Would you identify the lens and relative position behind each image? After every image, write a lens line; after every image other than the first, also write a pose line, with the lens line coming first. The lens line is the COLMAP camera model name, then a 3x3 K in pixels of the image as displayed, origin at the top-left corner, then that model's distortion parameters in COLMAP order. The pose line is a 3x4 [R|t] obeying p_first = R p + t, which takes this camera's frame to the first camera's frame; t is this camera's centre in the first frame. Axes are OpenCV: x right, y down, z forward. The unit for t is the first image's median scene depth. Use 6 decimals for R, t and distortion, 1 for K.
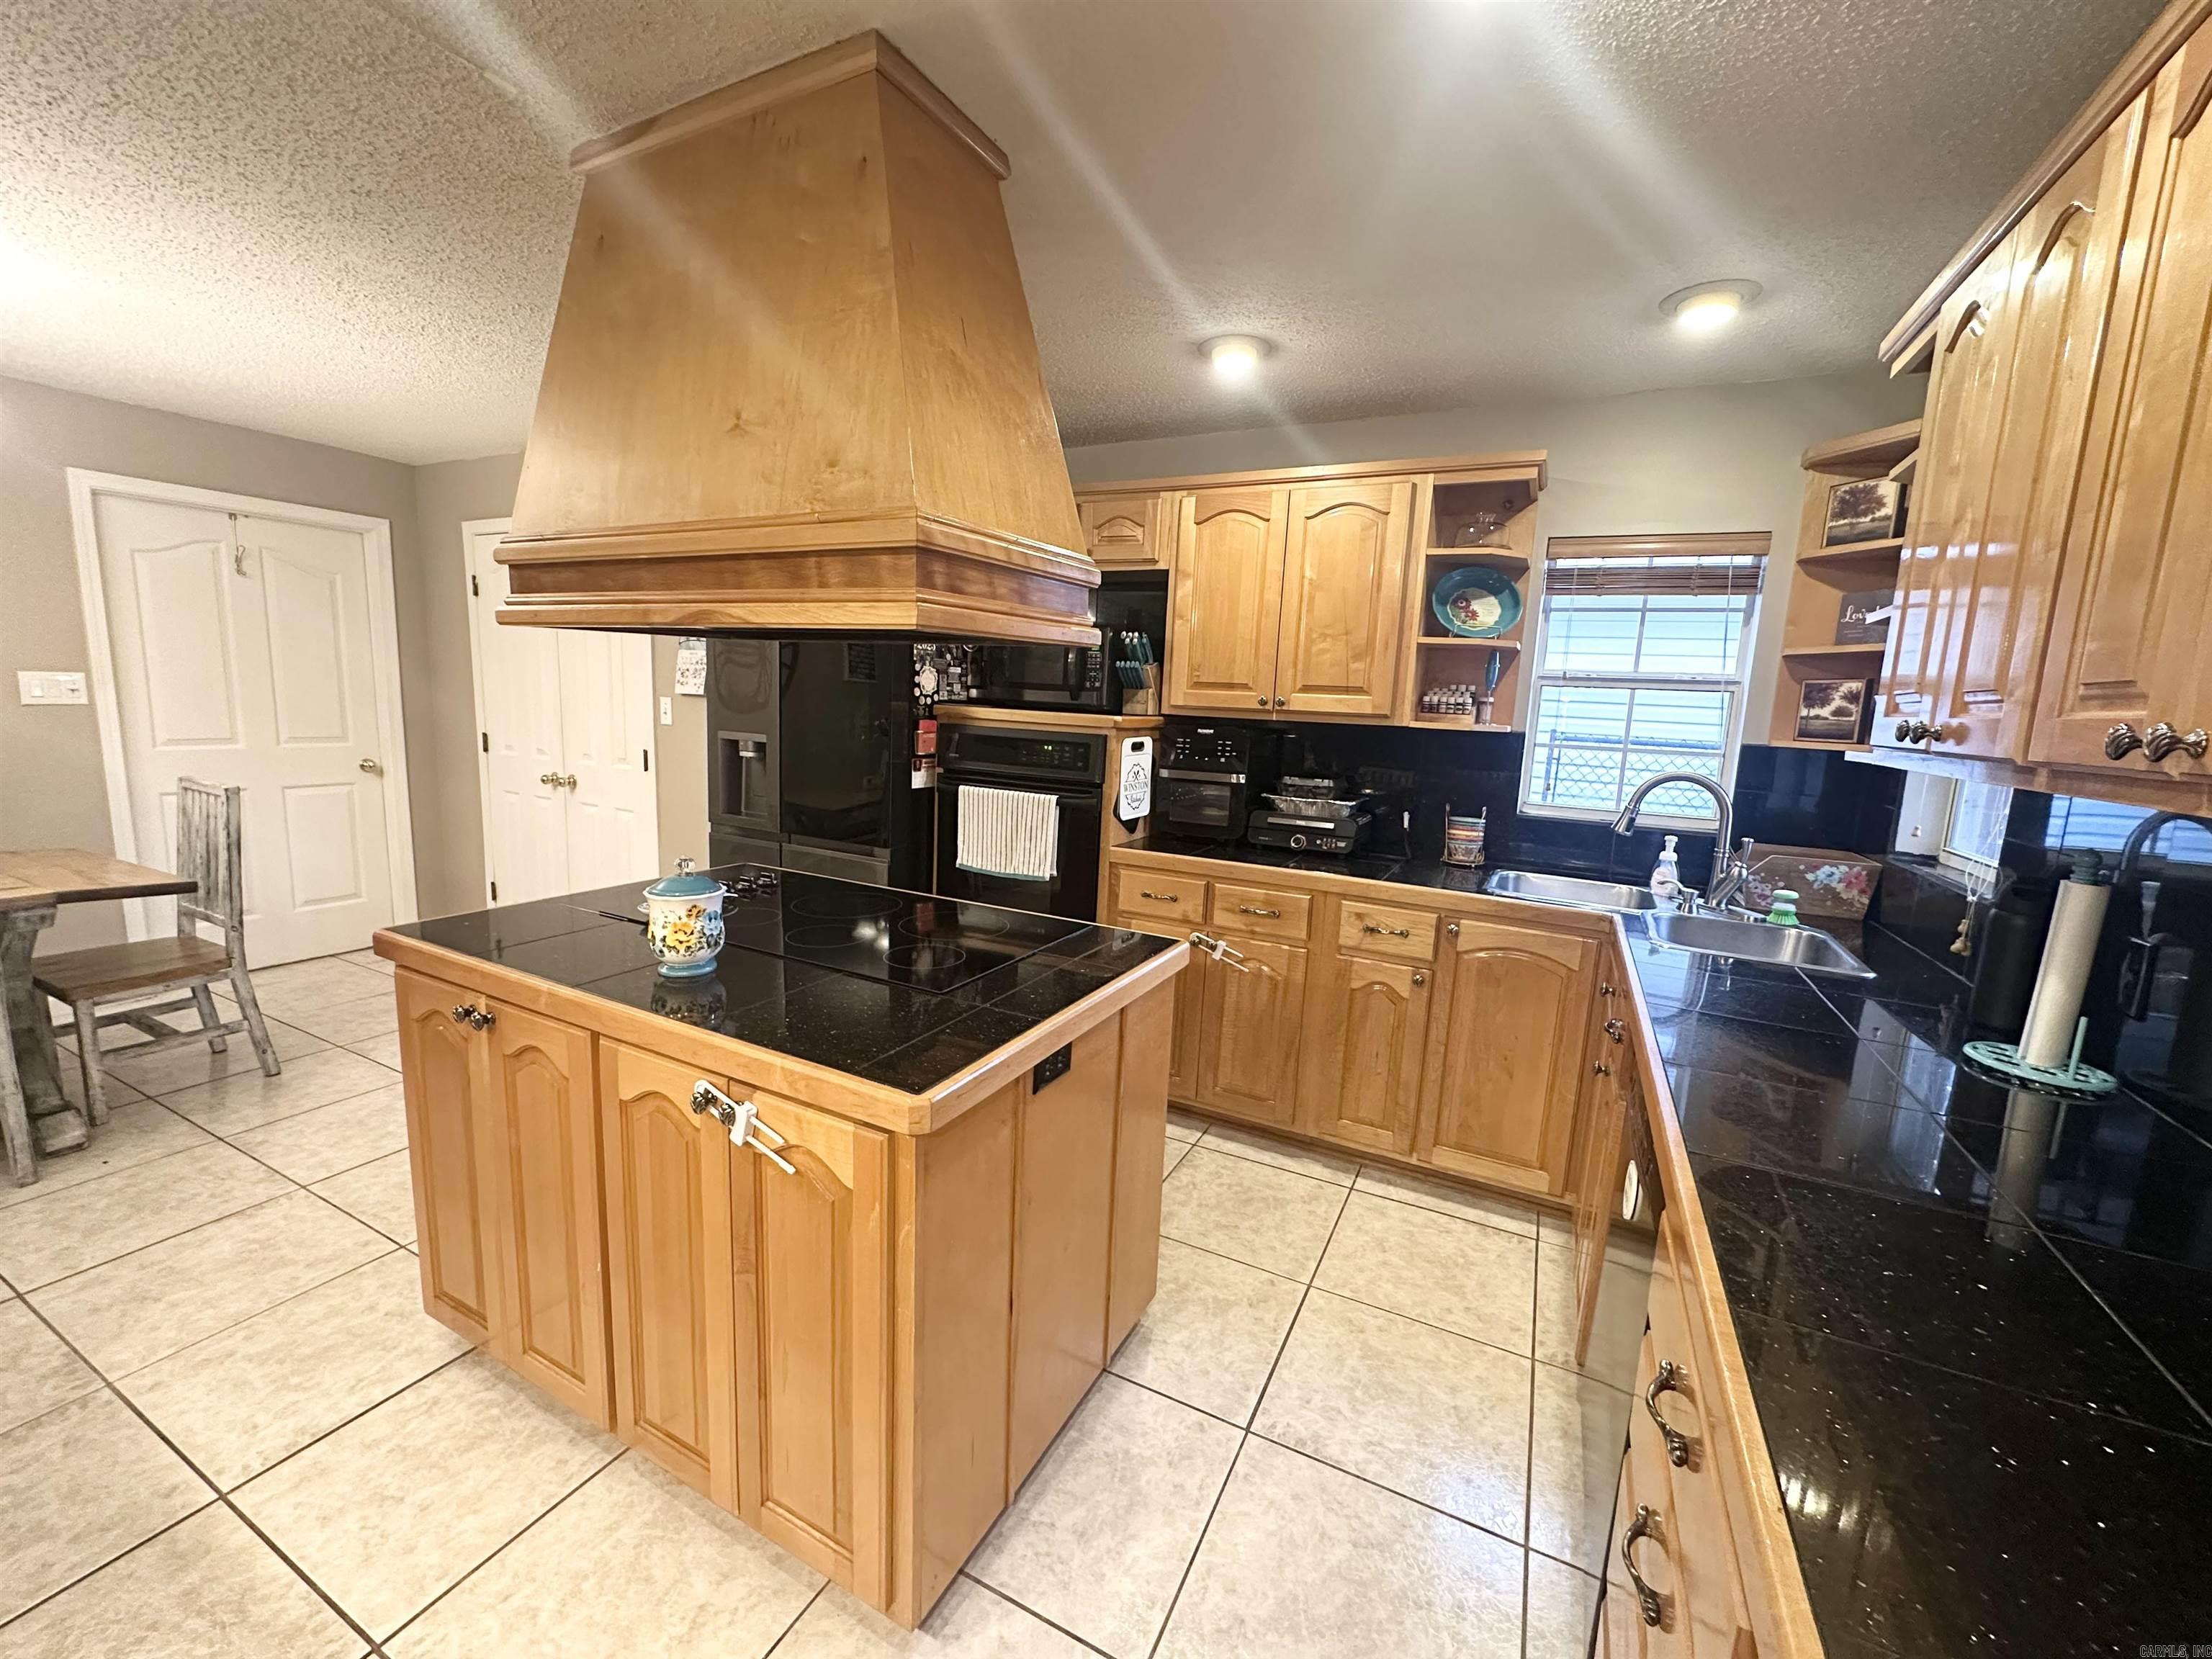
lens RADIAL K [[882.5, 0, 1106.3], [0, 882.5, 829.3], [0, 0, 1]] dist [-0.003100, 0.000565]
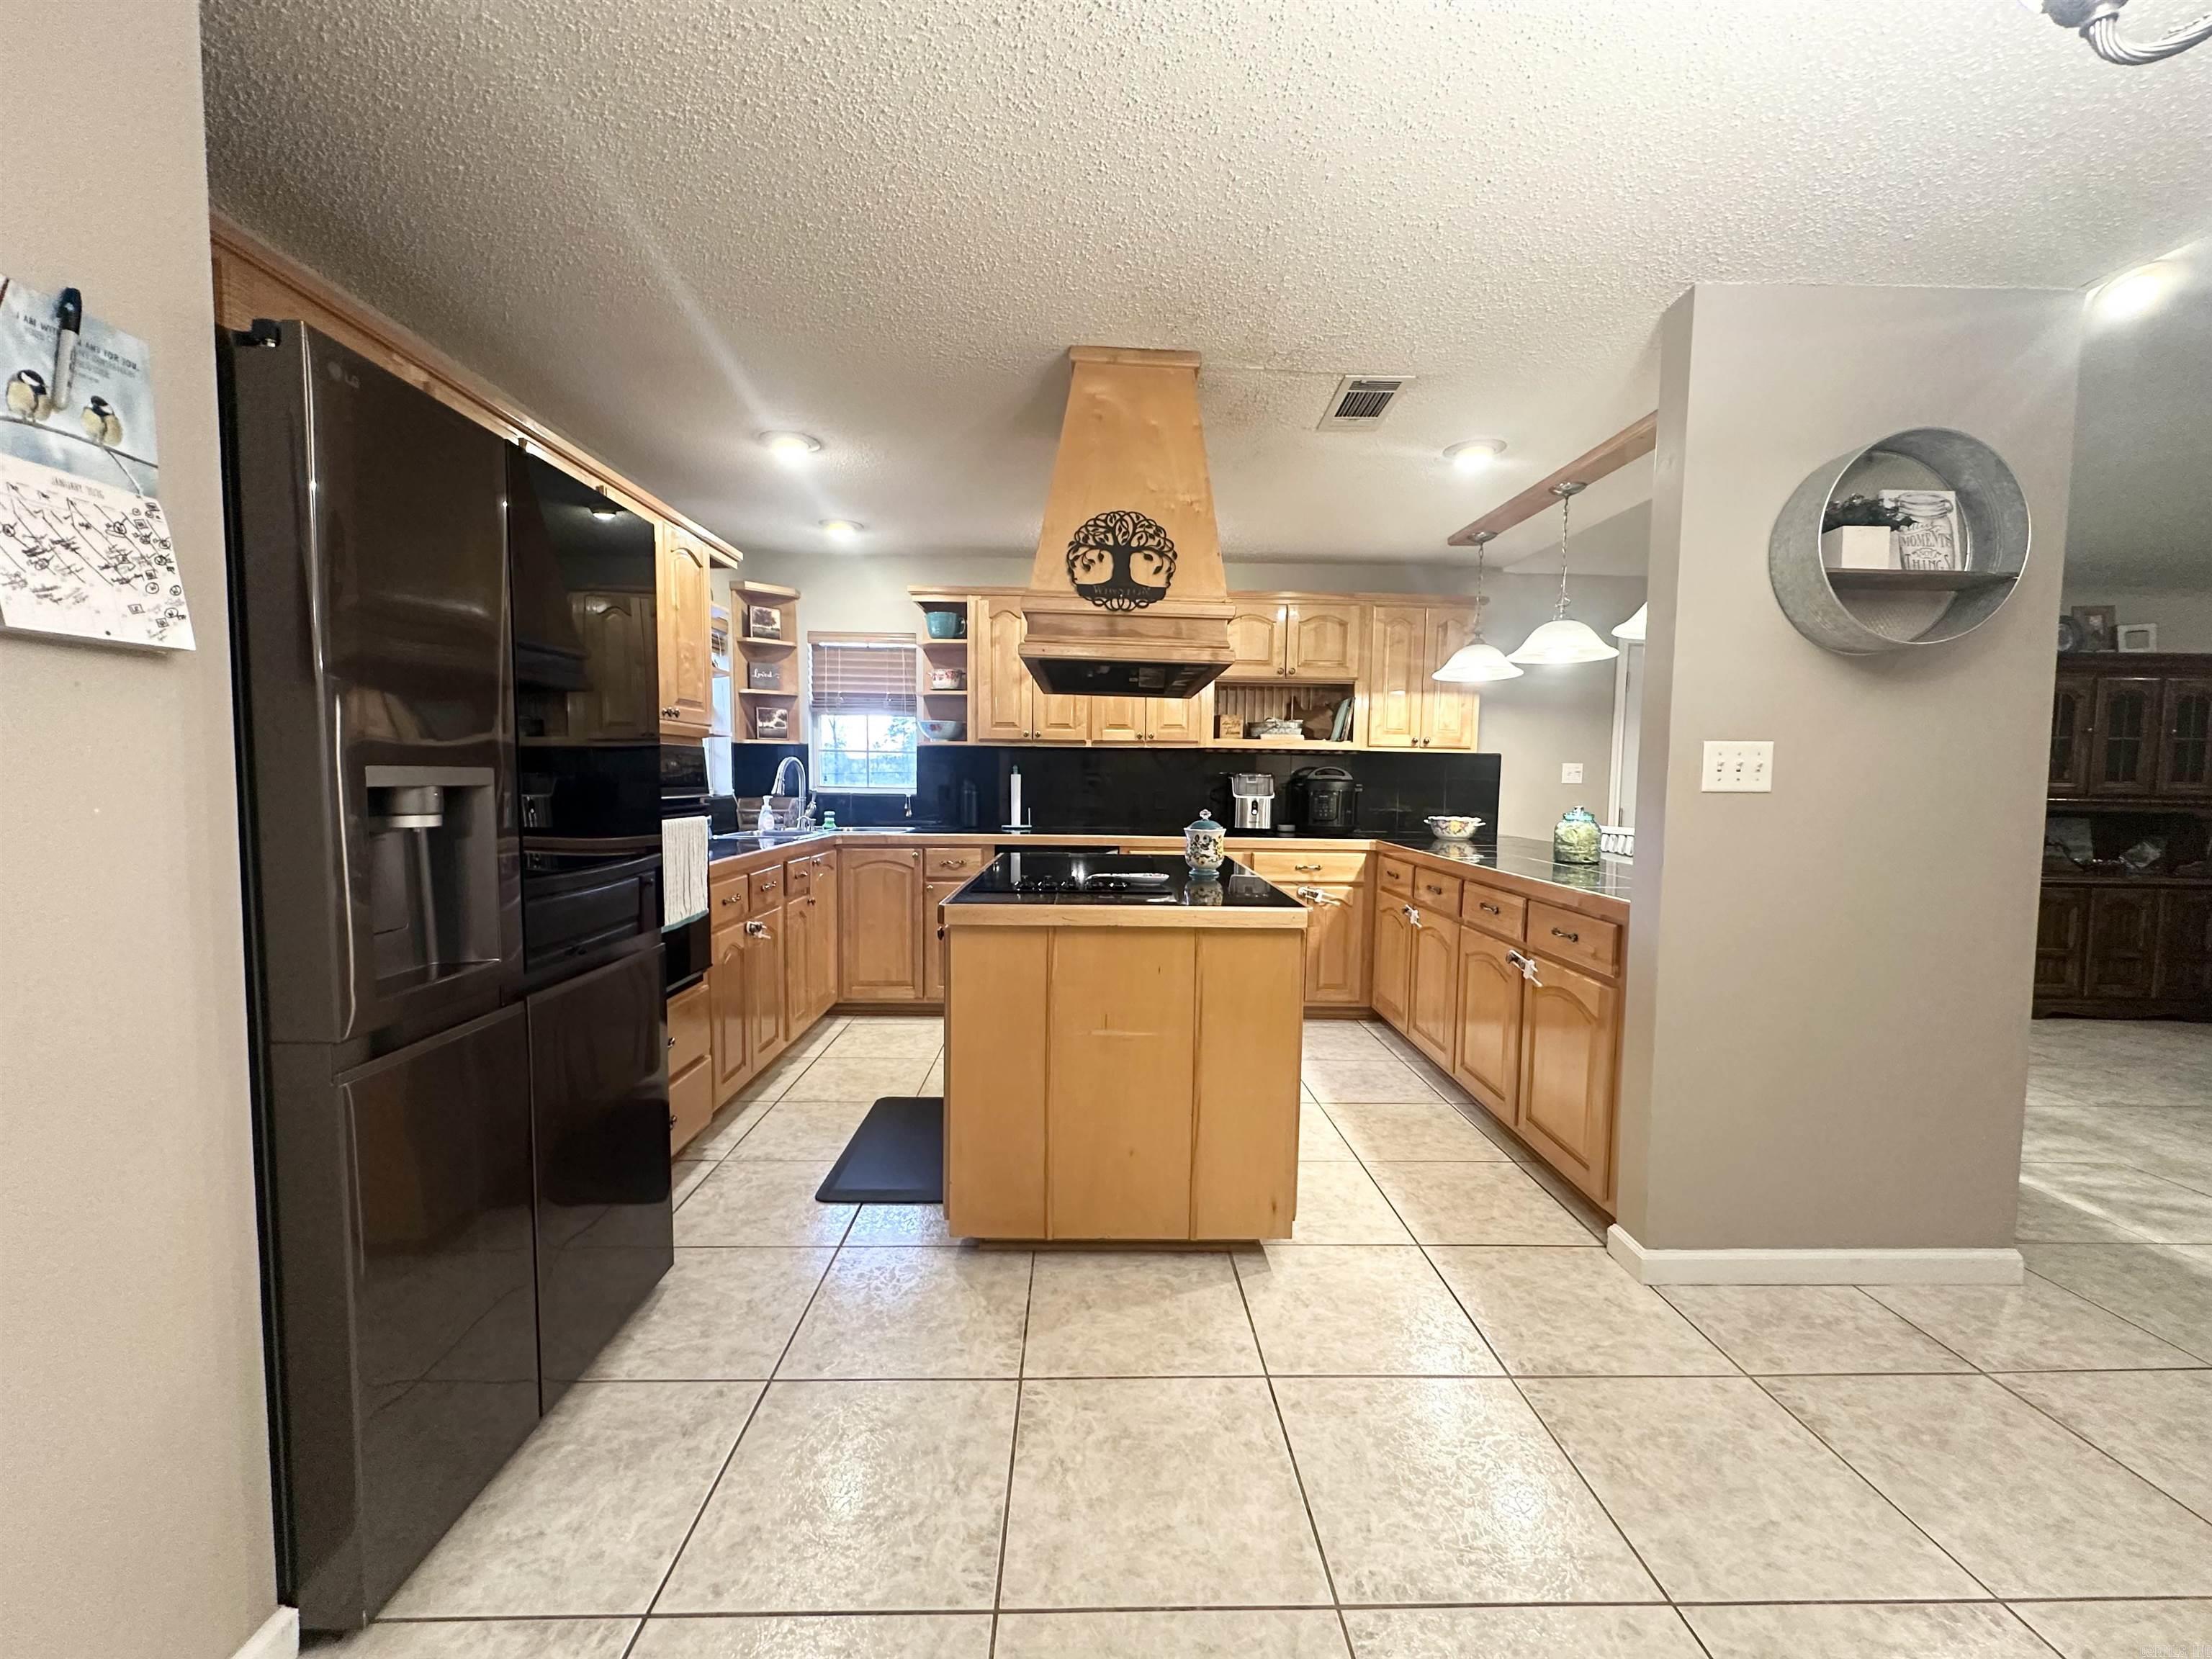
lens RADIAL K [[882.5, 0, 1108.8], [0, 882.5, 831.4], [0, 0, 1]] dist [-0.003100, 0.000565]
pose [[-0.473545, -0.106429, 0.874316, -1.205469], [0.099865, 0.979783, 0.173356, -0.158788], [-0.875090, 0.169405, -0.453342, 1.224829]]
